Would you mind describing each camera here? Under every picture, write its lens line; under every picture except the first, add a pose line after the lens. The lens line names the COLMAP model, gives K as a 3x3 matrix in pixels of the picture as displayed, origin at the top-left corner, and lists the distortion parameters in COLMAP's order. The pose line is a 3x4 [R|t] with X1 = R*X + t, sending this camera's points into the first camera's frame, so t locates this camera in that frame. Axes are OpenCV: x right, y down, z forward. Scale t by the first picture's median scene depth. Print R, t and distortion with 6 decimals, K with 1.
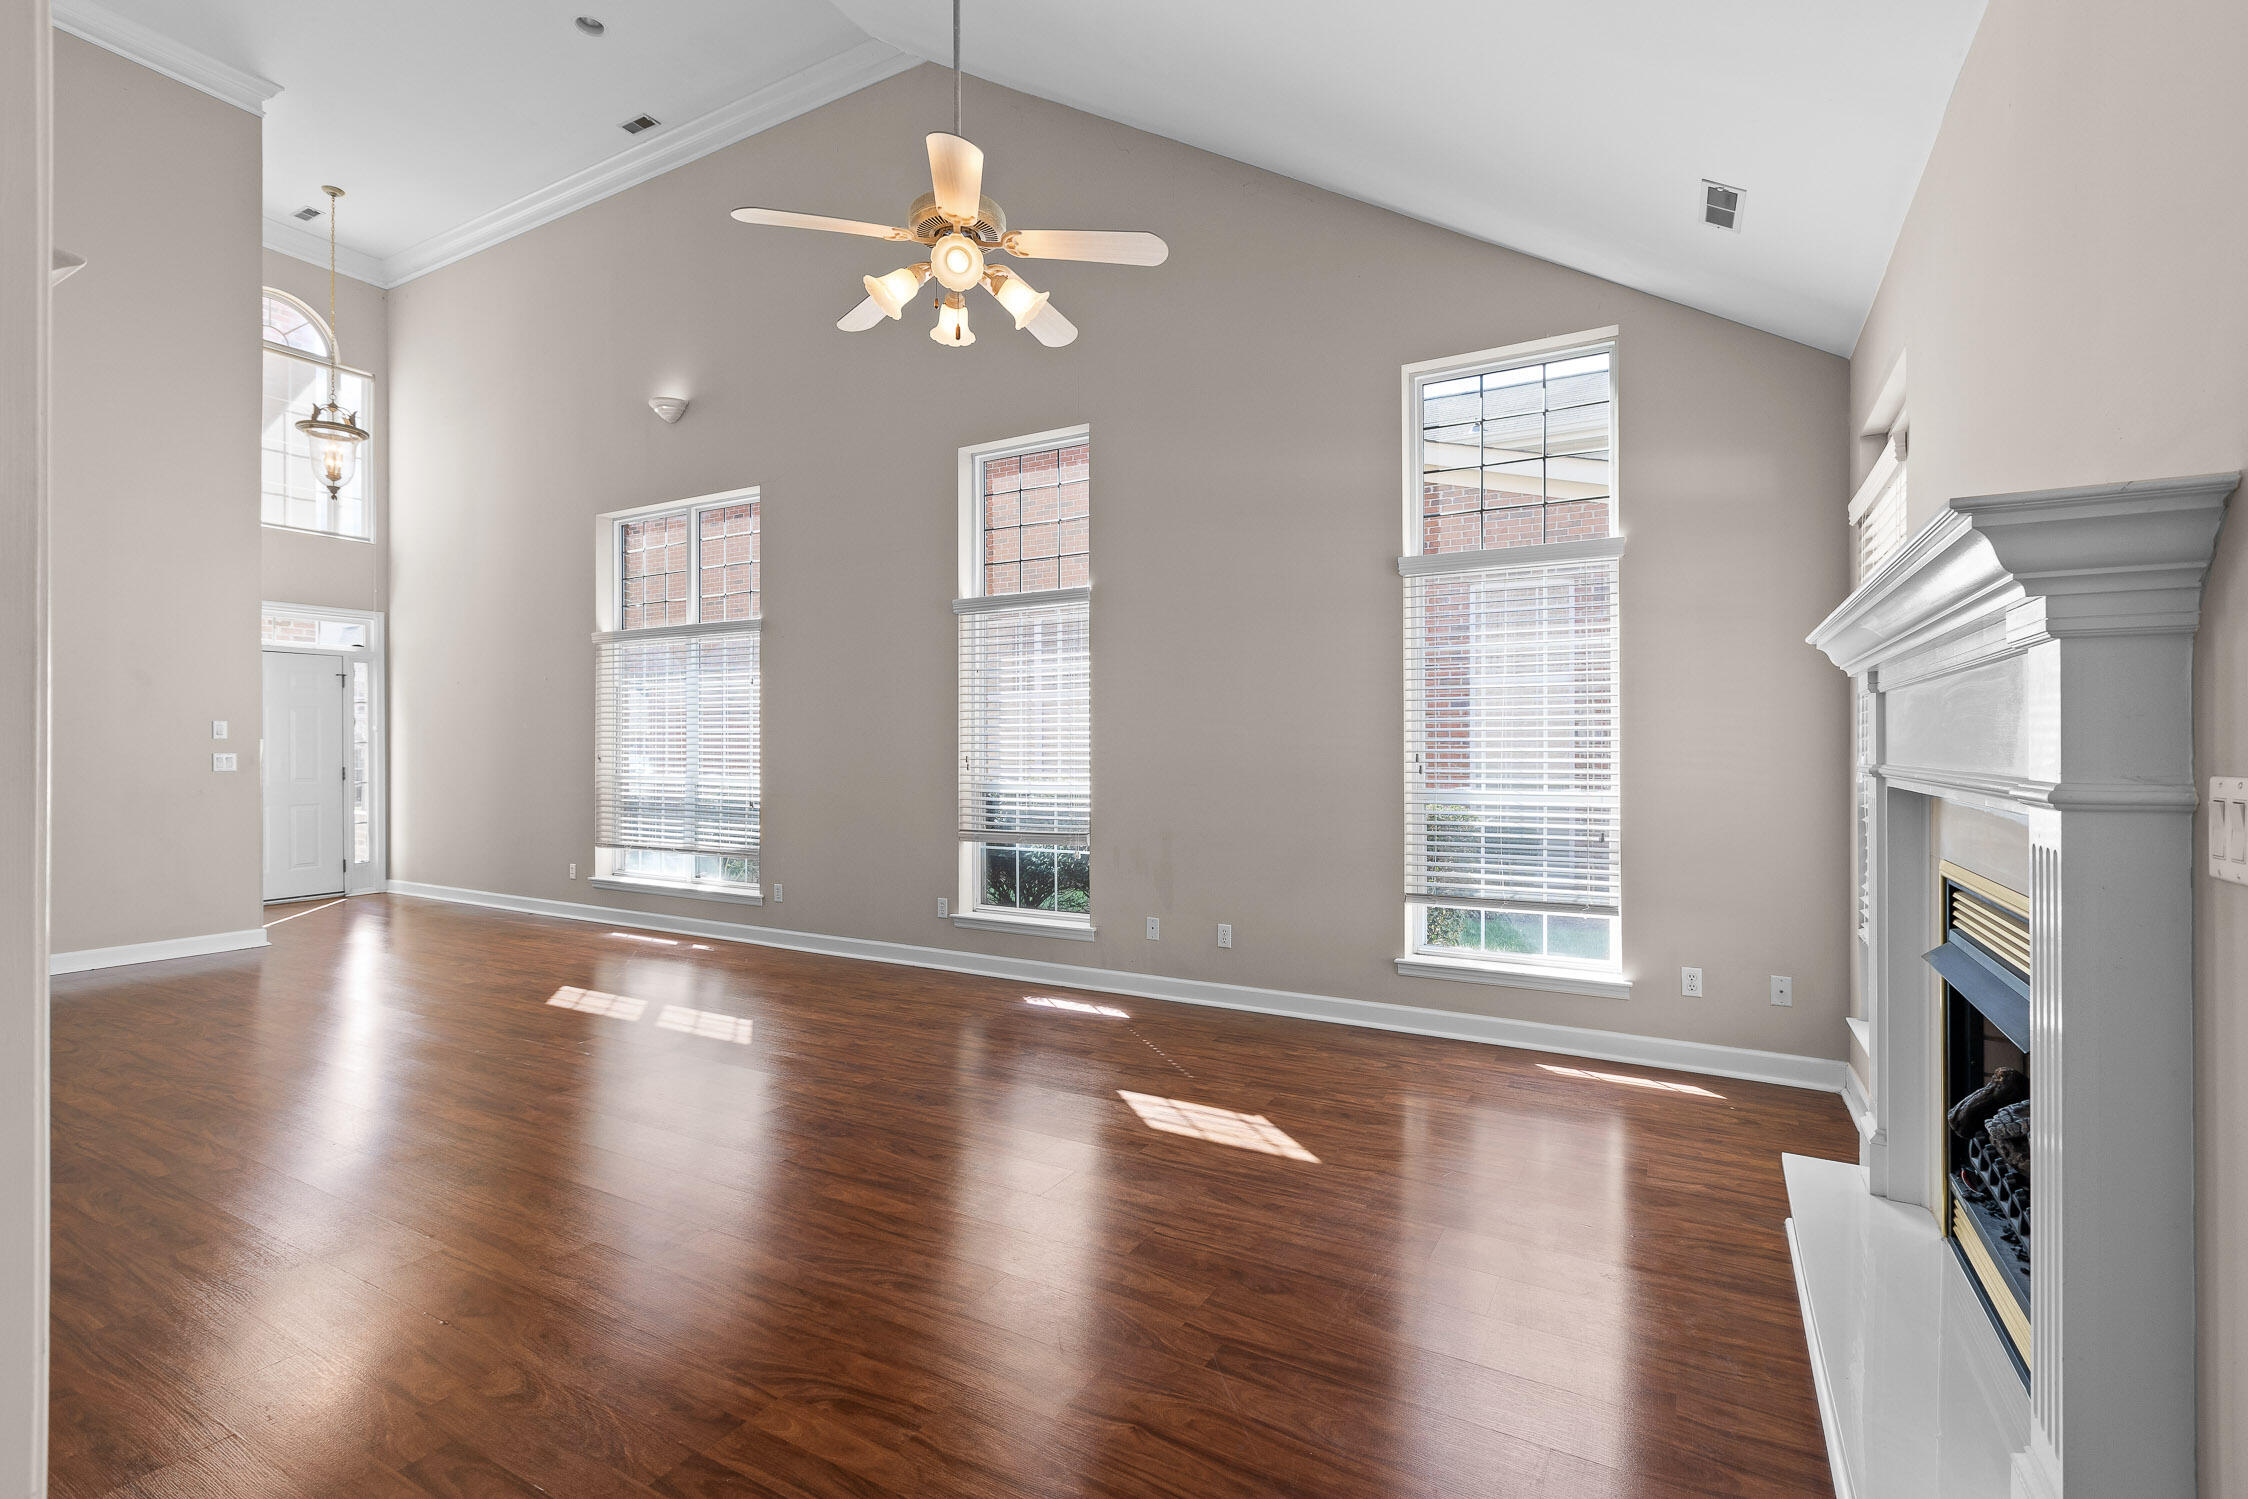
lens RADIAL K [[1021.1, 0, 1123.9], [0, 1021.1, 750.9], [0, 0, 1]] dist [0.000910, 0.000439]
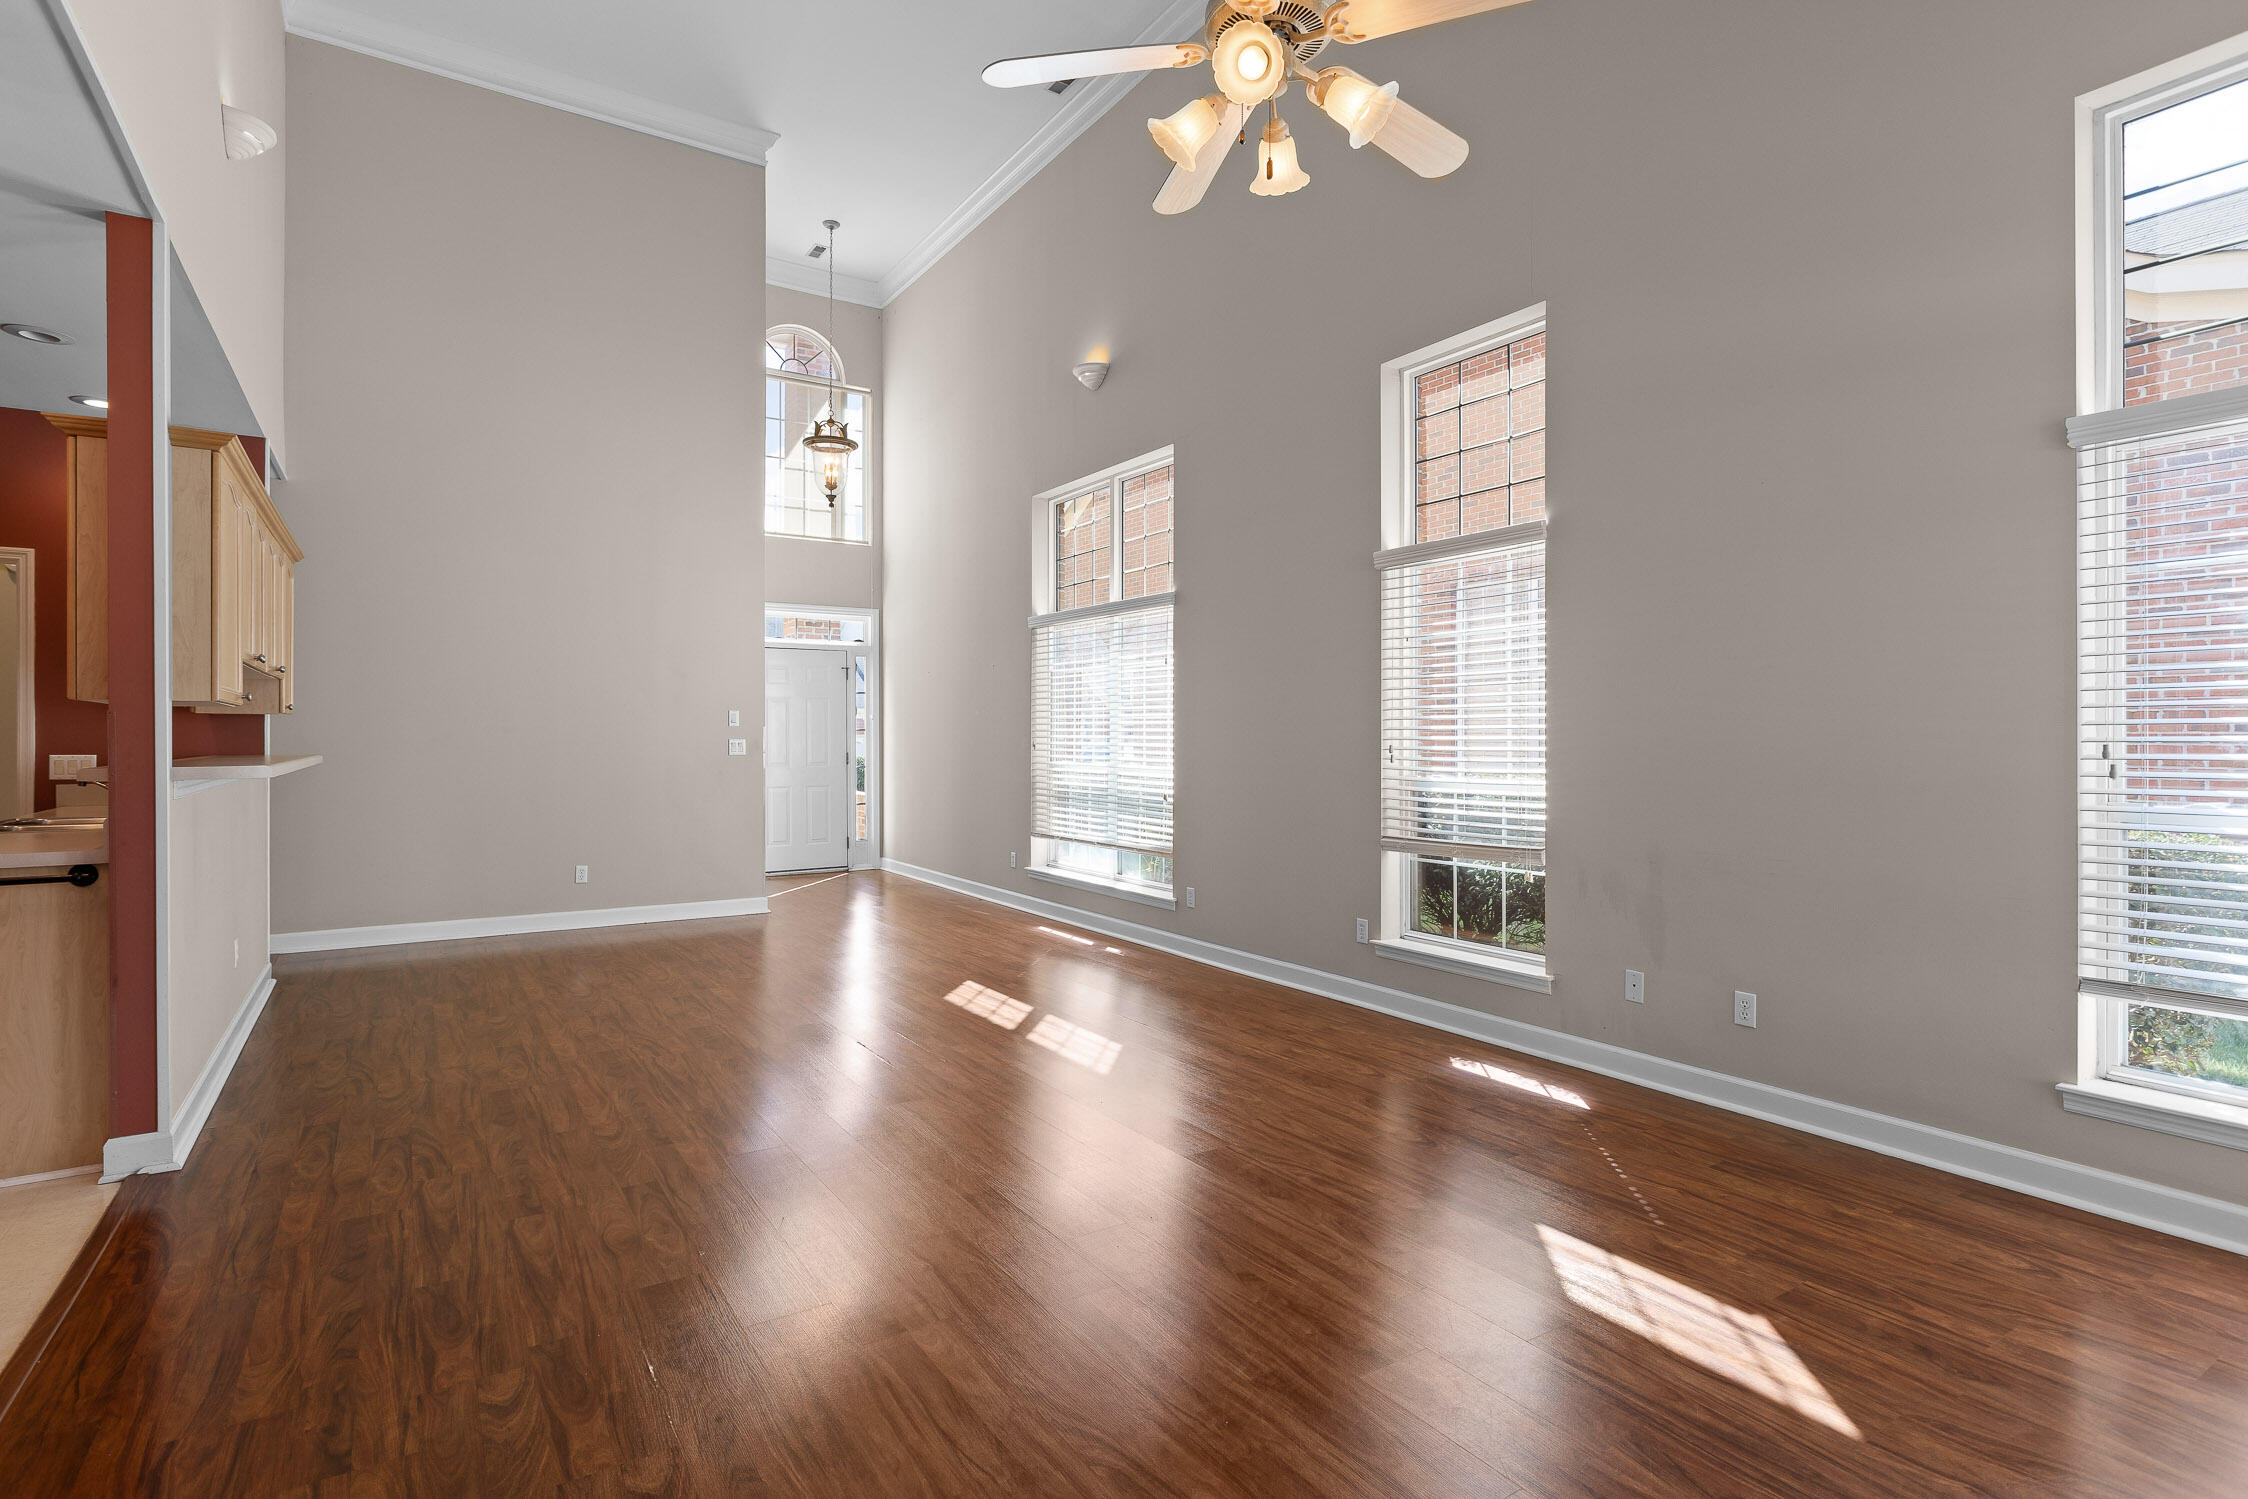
lens RADIAL K [[1100.5, 0, 1122.6], [0, 1100.5, 740.8], [0, 0, 1]] dist [-0.002370, -0.000072]
pose [[0.885850, 0.003344, -0.463961, 0.060429], [-0.003088, 0.999994, 0.001310, 0.001223], [0.463962, 0.000273, 0.885855, 0.133090]]
